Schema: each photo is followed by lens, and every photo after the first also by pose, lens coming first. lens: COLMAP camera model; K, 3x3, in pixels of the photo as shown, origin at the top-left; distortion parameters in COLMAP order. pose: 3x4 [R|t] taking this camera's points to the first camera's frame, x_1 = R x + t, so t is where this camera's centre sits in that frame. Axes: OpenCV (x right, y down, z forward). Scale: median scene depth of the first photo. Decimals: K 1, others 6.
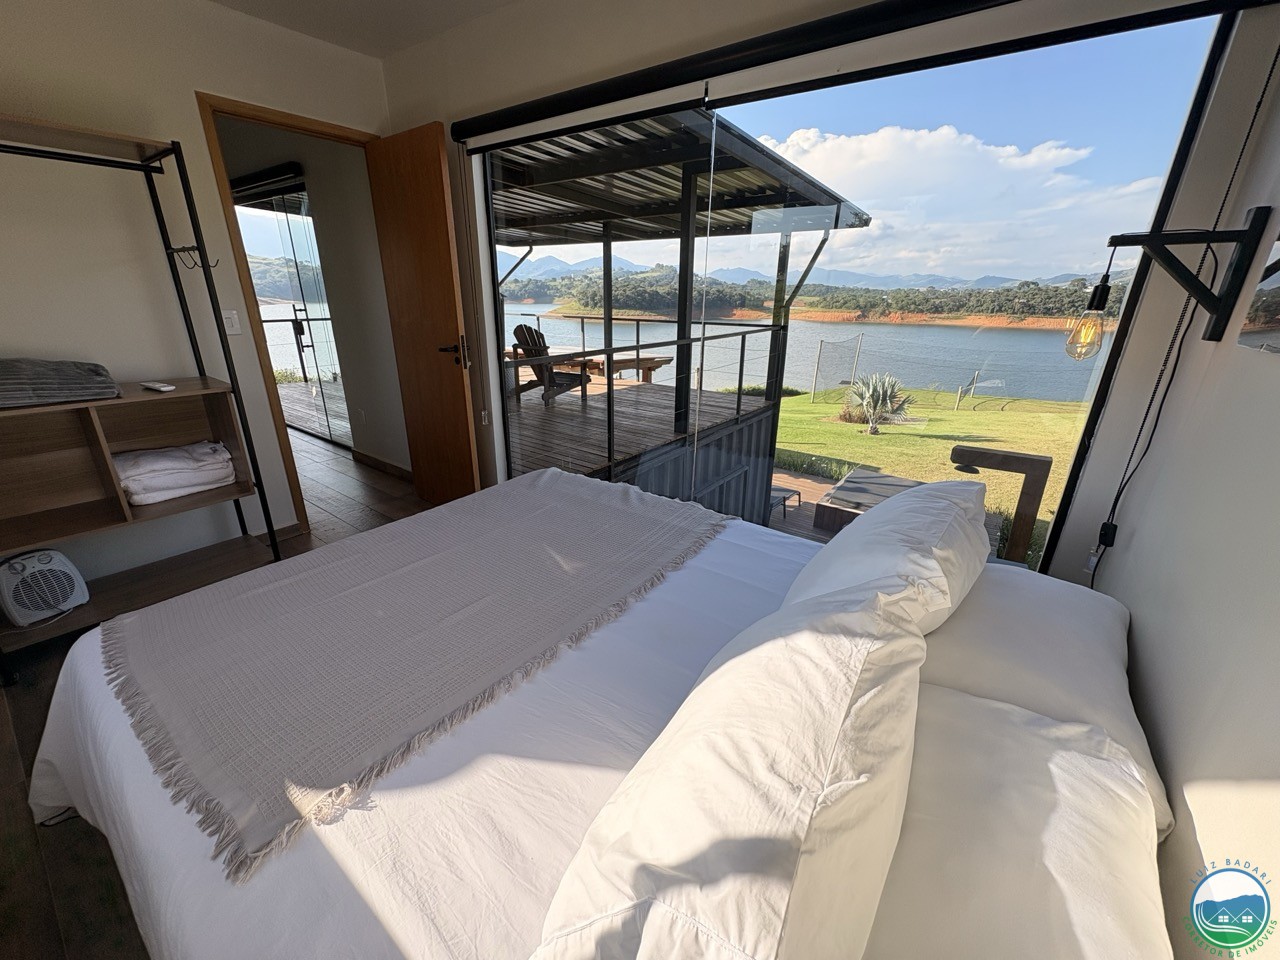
lens RADIAL K [[509.2, 0, 639.0], [0, 509.2, 479.6], [0, 0, 1]] dist [0.000272, 0.000096]
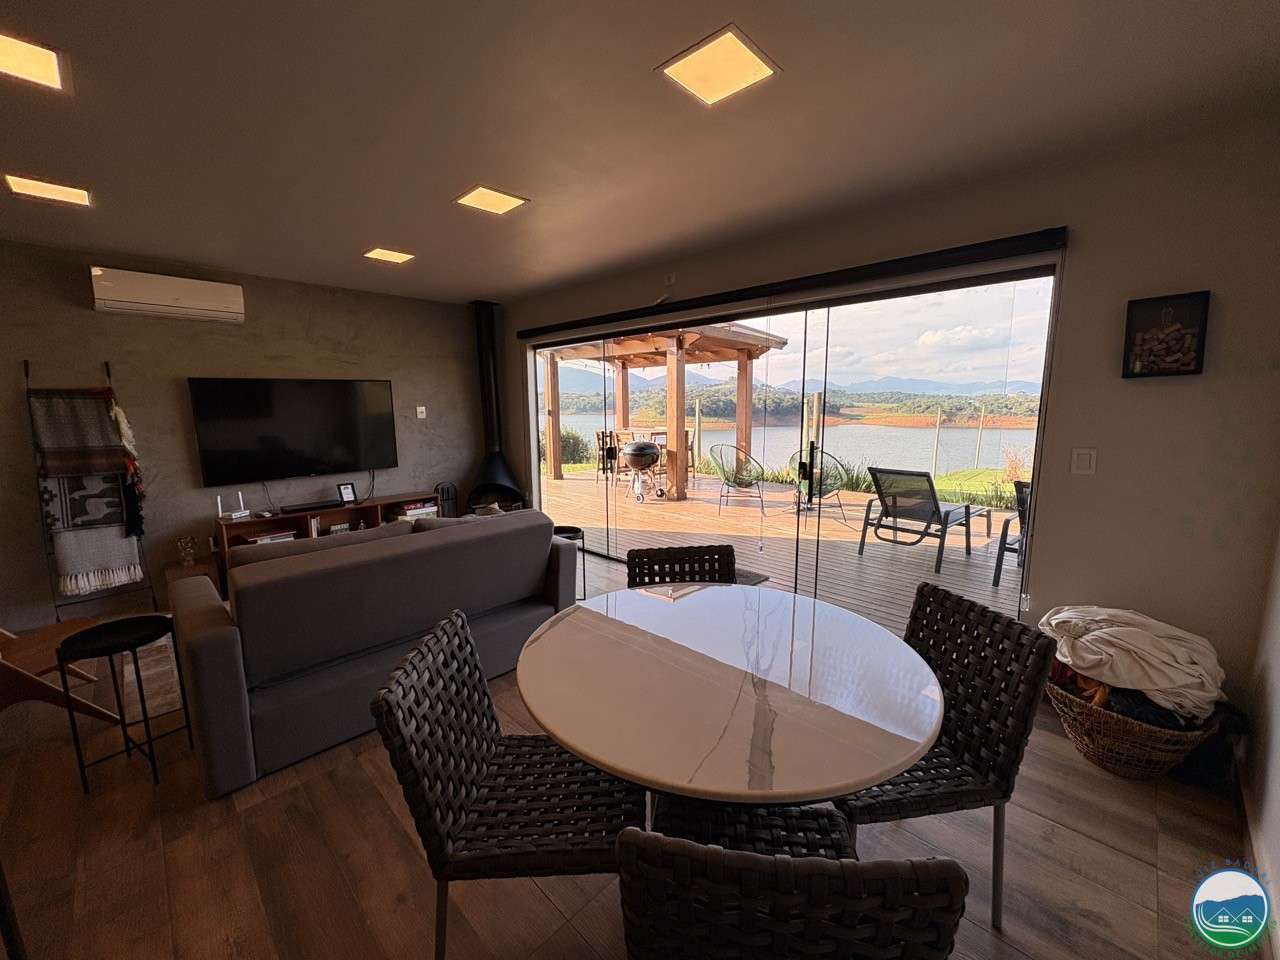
lens RADIAL K [[509.2, 0, 639.0], [0, 509.2, 479.6], [0, 0, 1]] dist [0.000272, 0.000096]
pose [[0.989659, 0.002890, -0.143414, -0.018335], [-0.032157, 0.978820, -0.202181, 0.048556], [0.139793, 0.204702, 0.968791, 0.305038]]
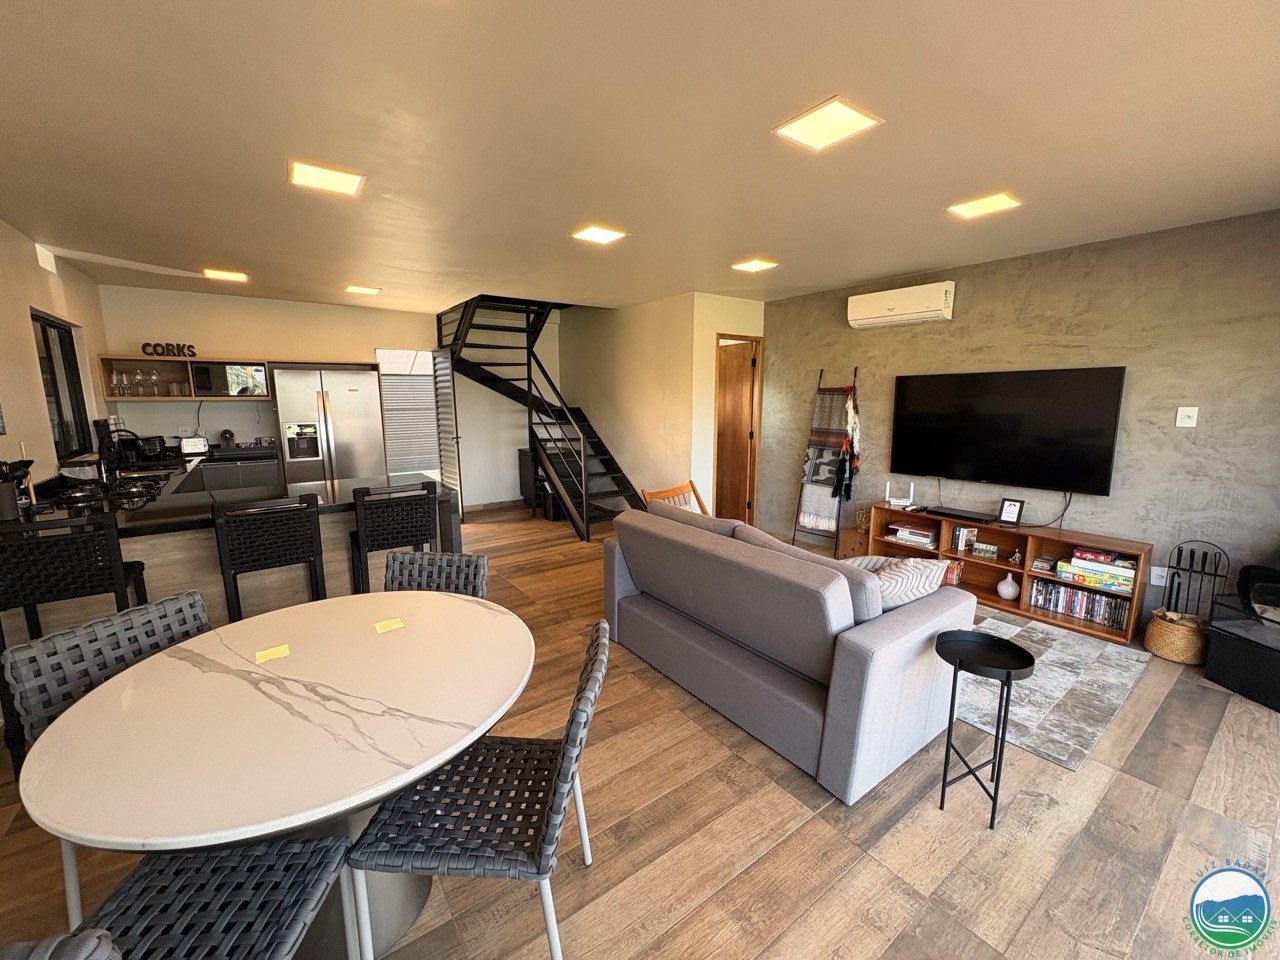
lens RADIAL K [[511.2, 0, 639.1], [0, 511.2, 478.6], [0, 0, 1]] dist [0.000359, 0.000186]
pose [[-0.302673, 0.142633, -0.942361, 0.039397], [-0.334709, 0.909856, 0.245217, -0.004252], [0.892389, 0.389637, -0.227648, 0.440994]]
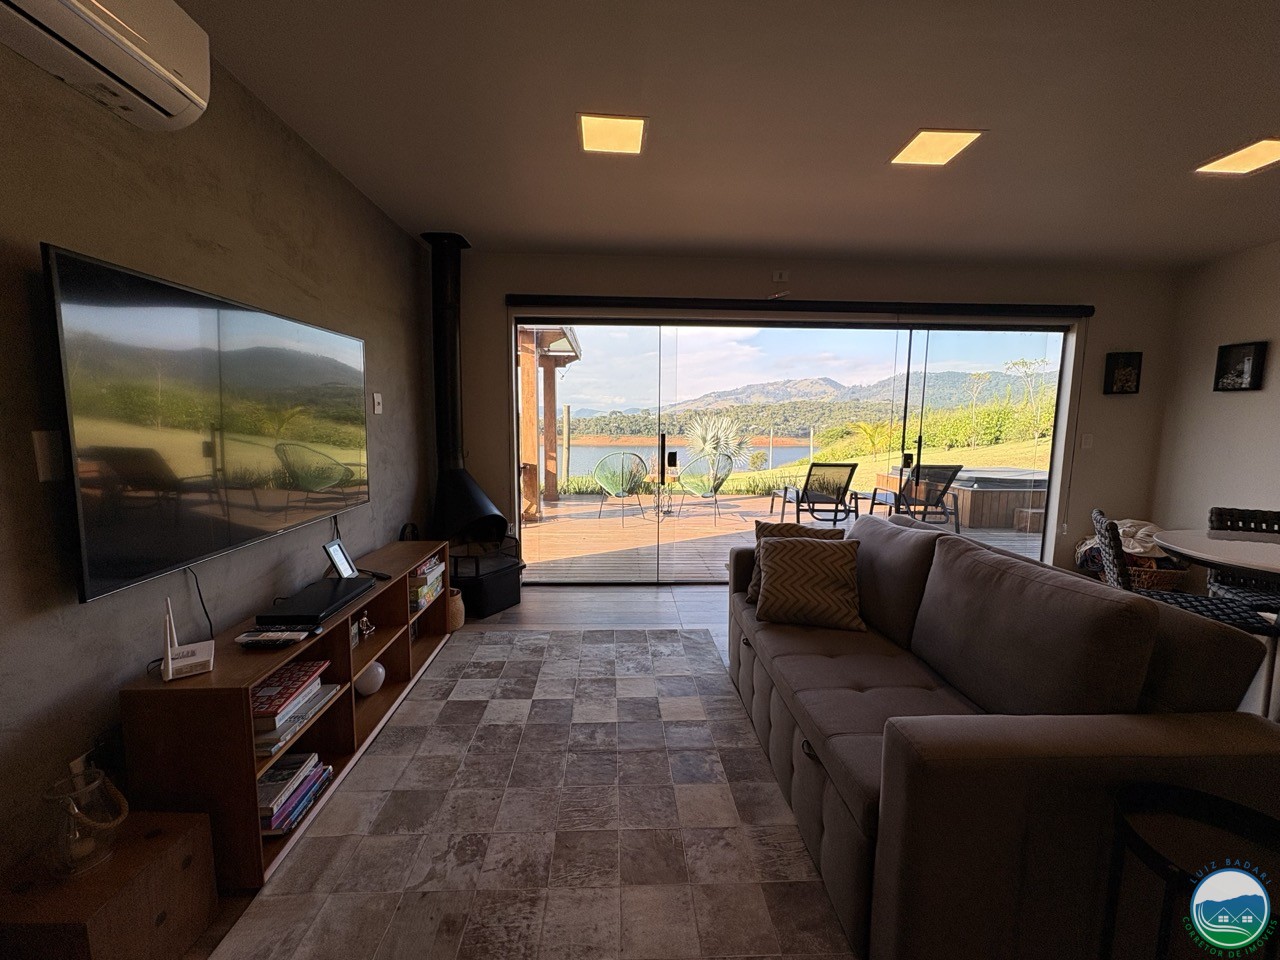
lens RADIAL K [[511.2, 0, 639.1], [0, 511.2, 478.6], [0, 0, 1]] dist [0.000359, 0.000186]
pose [[0.780432, -0.069719, 0.621341, -0.218936], [0.215111, 0.963037, -0.162130, 0.024651], [-0.587071, 0.260189, 0.766583, 0.391067]]
